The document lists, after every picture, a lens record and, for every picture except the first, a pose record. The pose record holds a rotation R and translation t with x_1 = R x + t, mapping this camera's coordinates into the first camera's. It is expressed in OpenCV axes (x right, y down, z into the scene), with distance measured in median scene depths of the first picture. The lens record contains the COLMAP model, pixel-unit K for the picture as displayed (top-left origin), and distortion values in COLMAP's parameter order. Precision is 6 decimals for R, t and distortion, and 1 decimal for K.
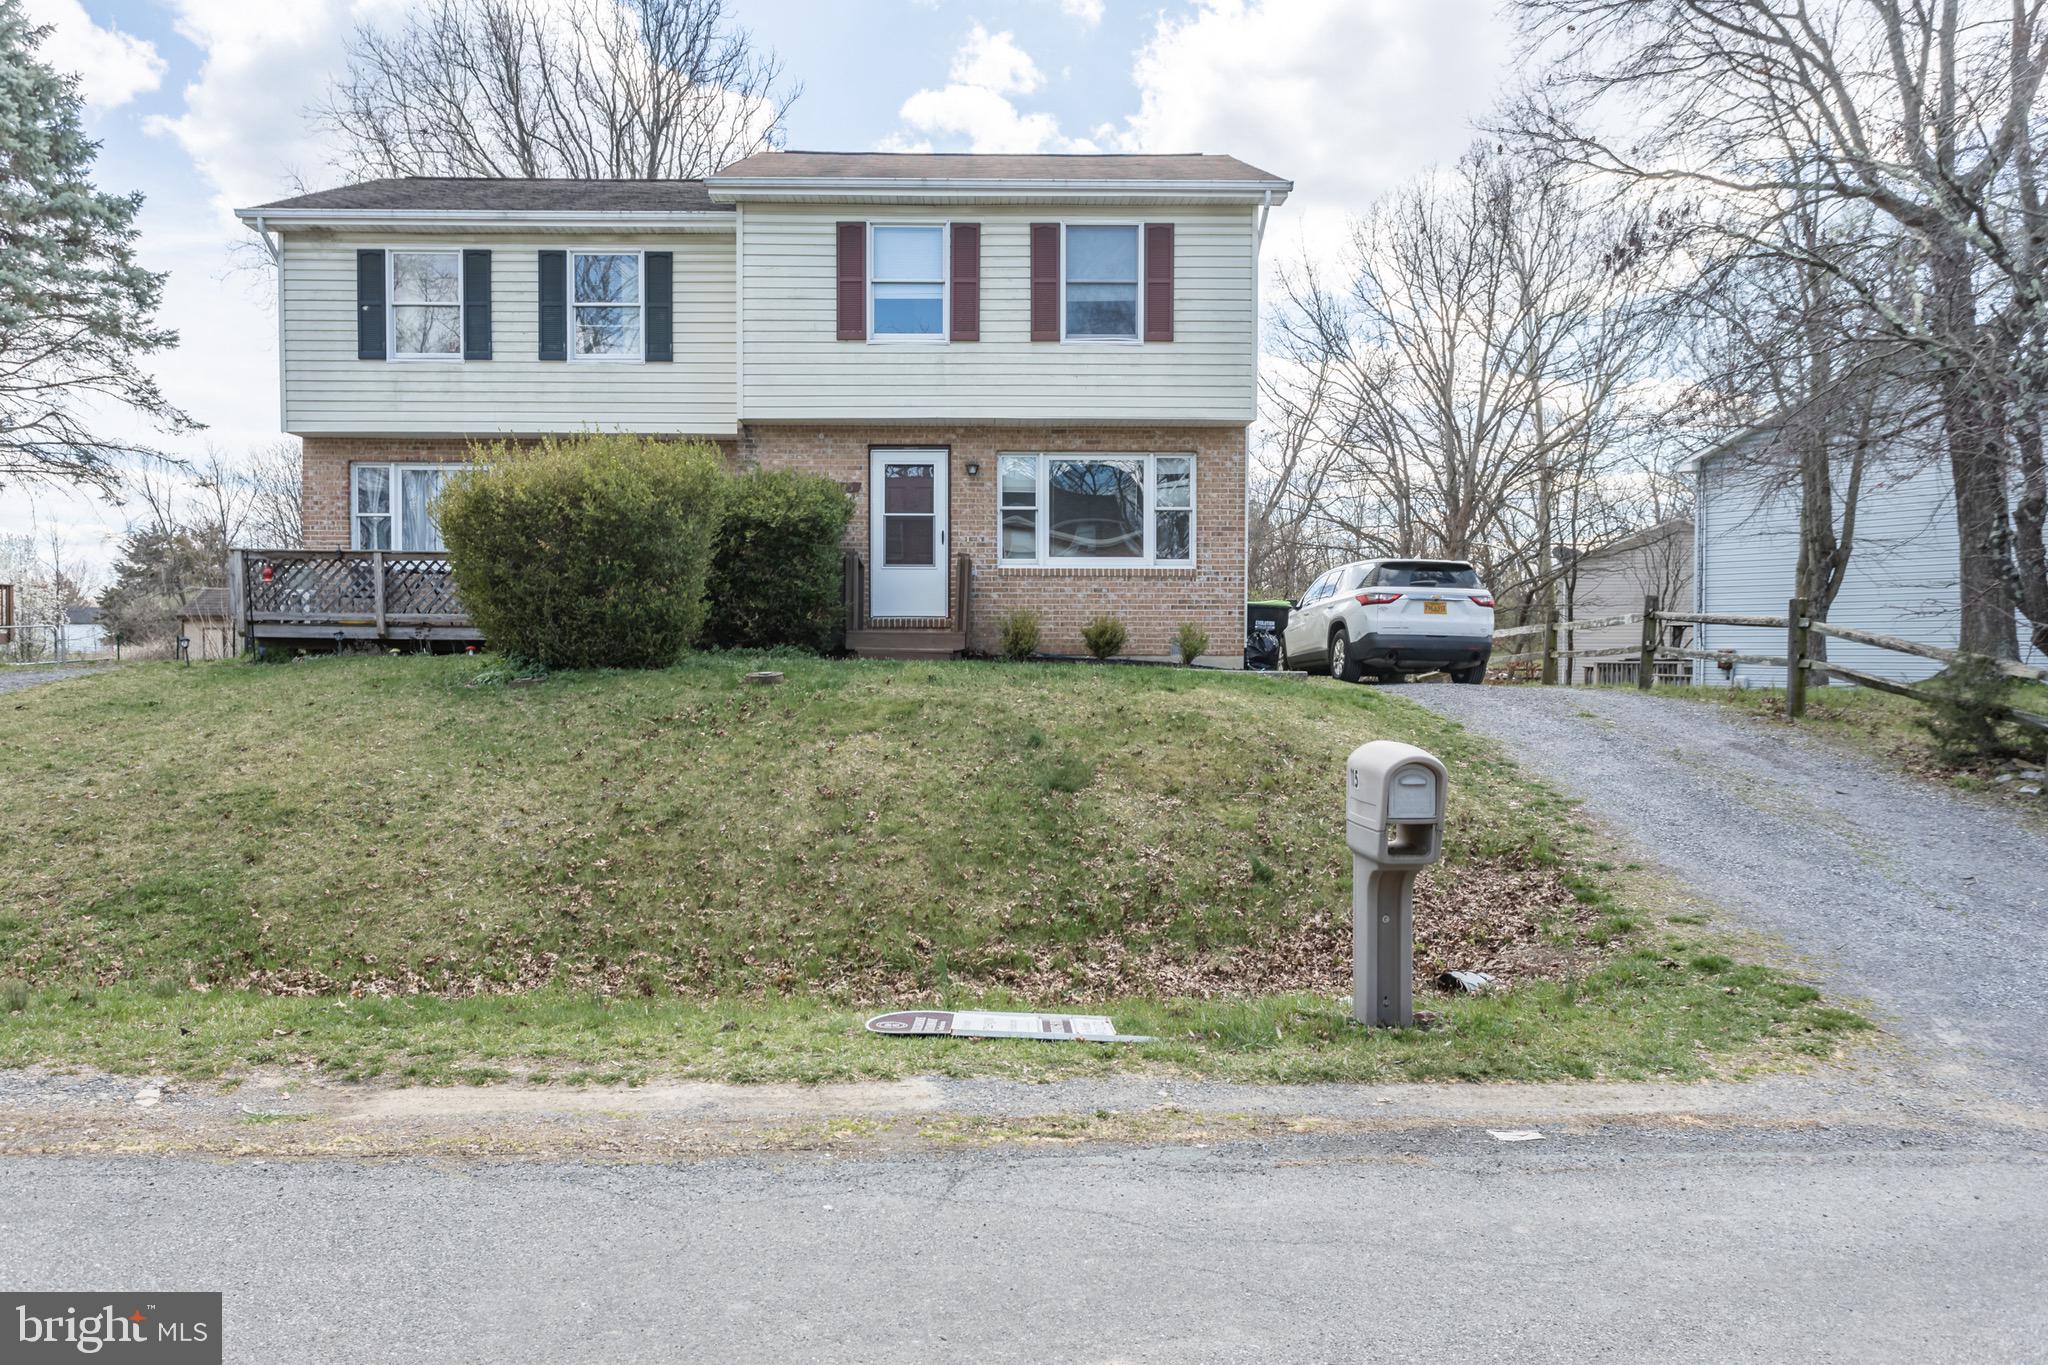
lens RADIAL K [[1459.2, 0, 1016.9], [0, 1459.2, 676.5], [0, 0, 1]] dist [-0.001330, 0.002875]
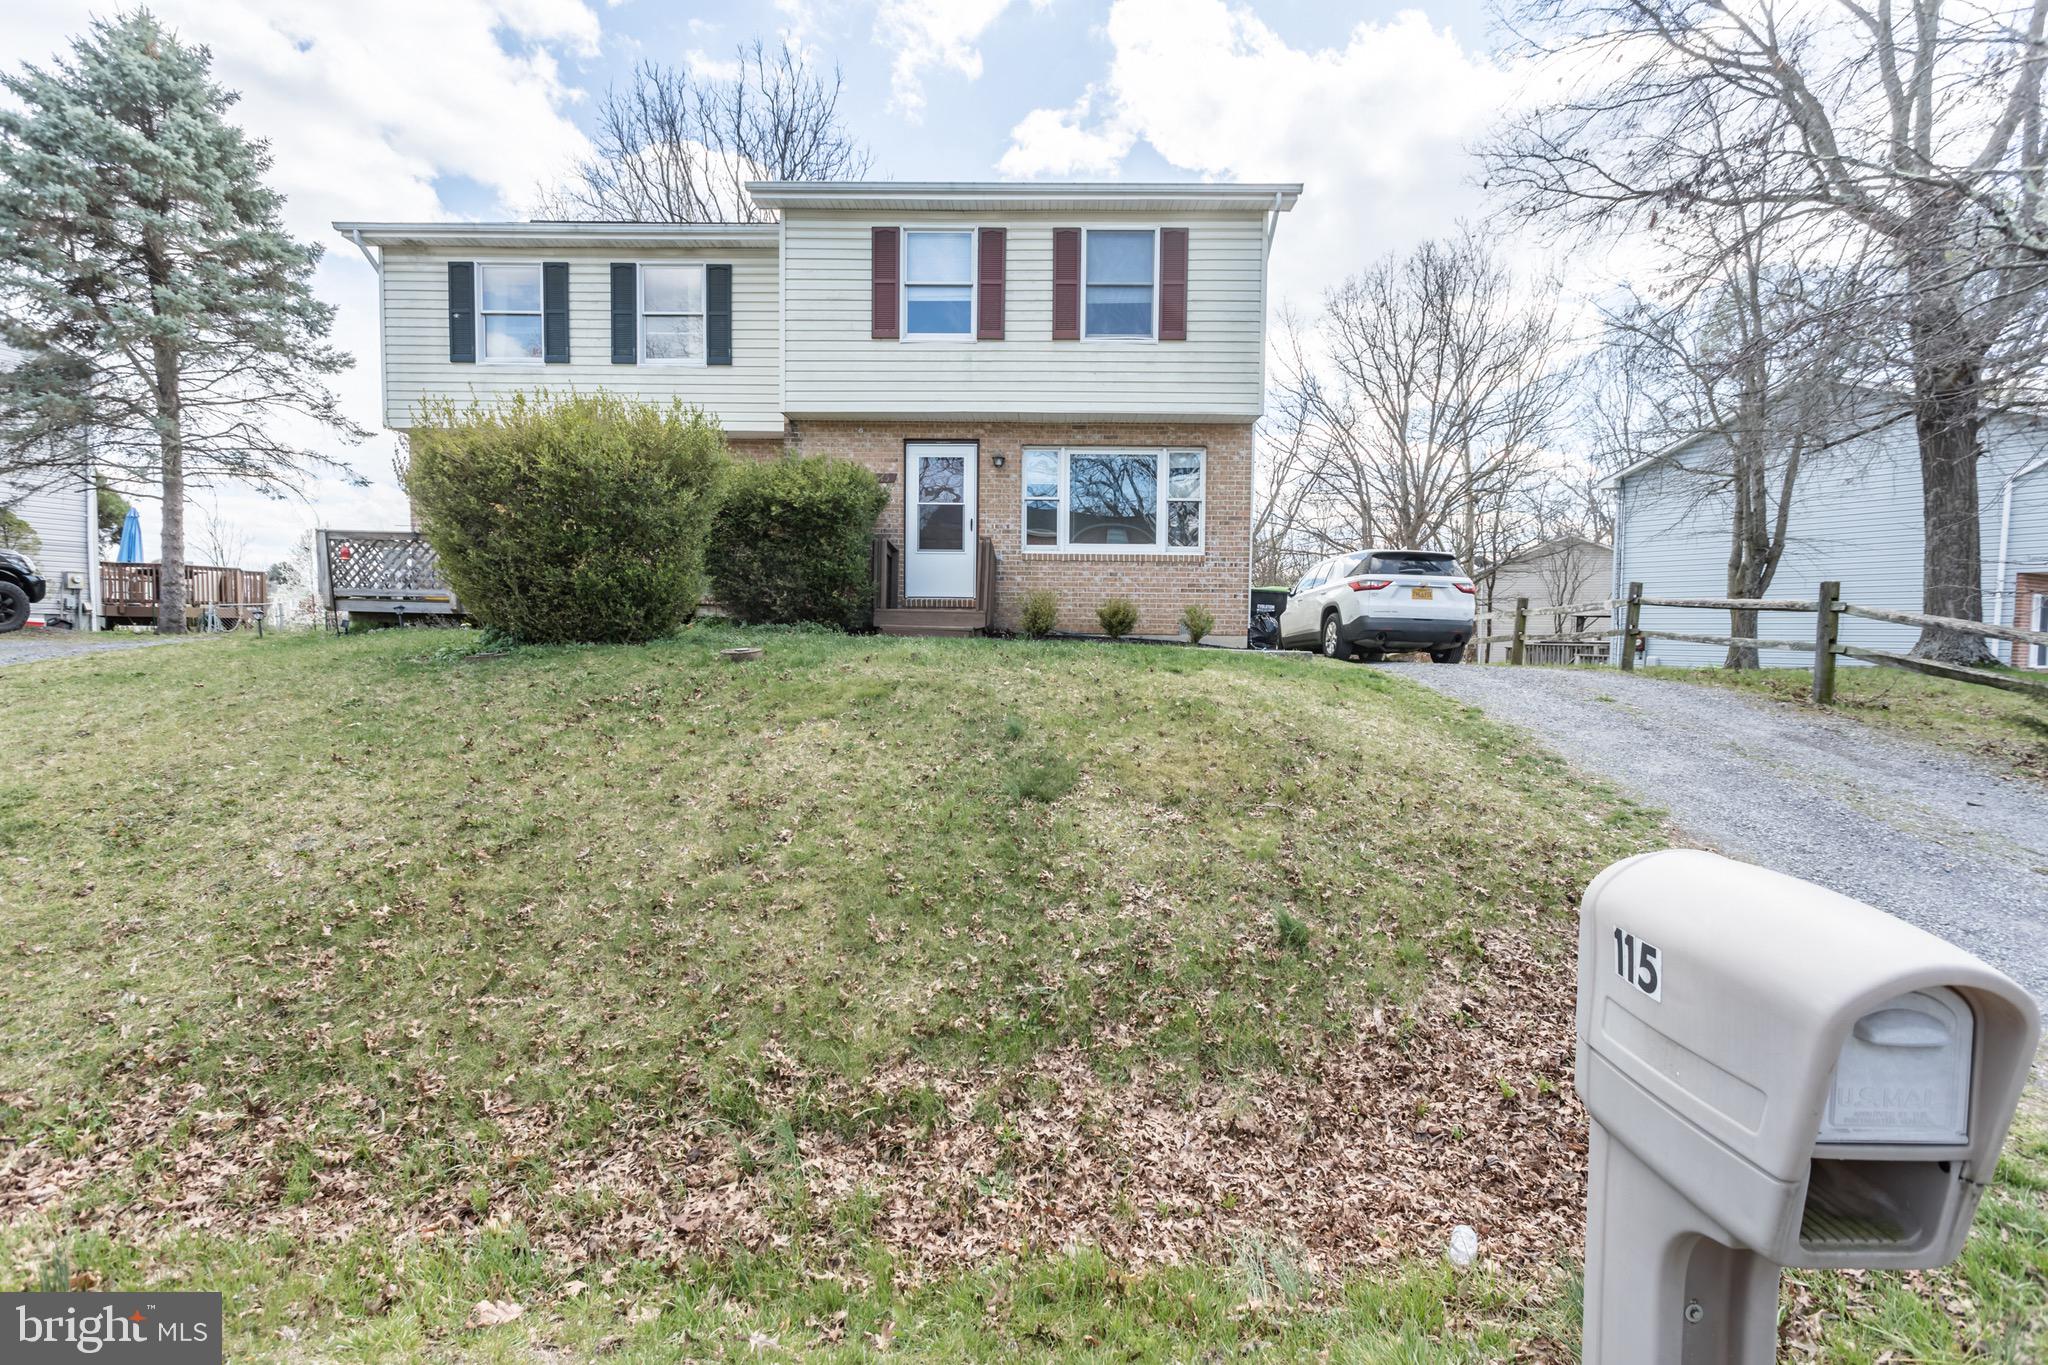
lens RADIAL K [[1011.5, 0, 1039.2], [0, 1011.5, 682.2], [0, 0, 1]] dist [-0.000617, -0.000328]
pose [[0.999260, 0.010420, -0.037019, 0.029707], [-0.009211, 0.999424, 0.032677, -0.002987], [0.037338, -0.032312, 0.998780, 0.248504]]
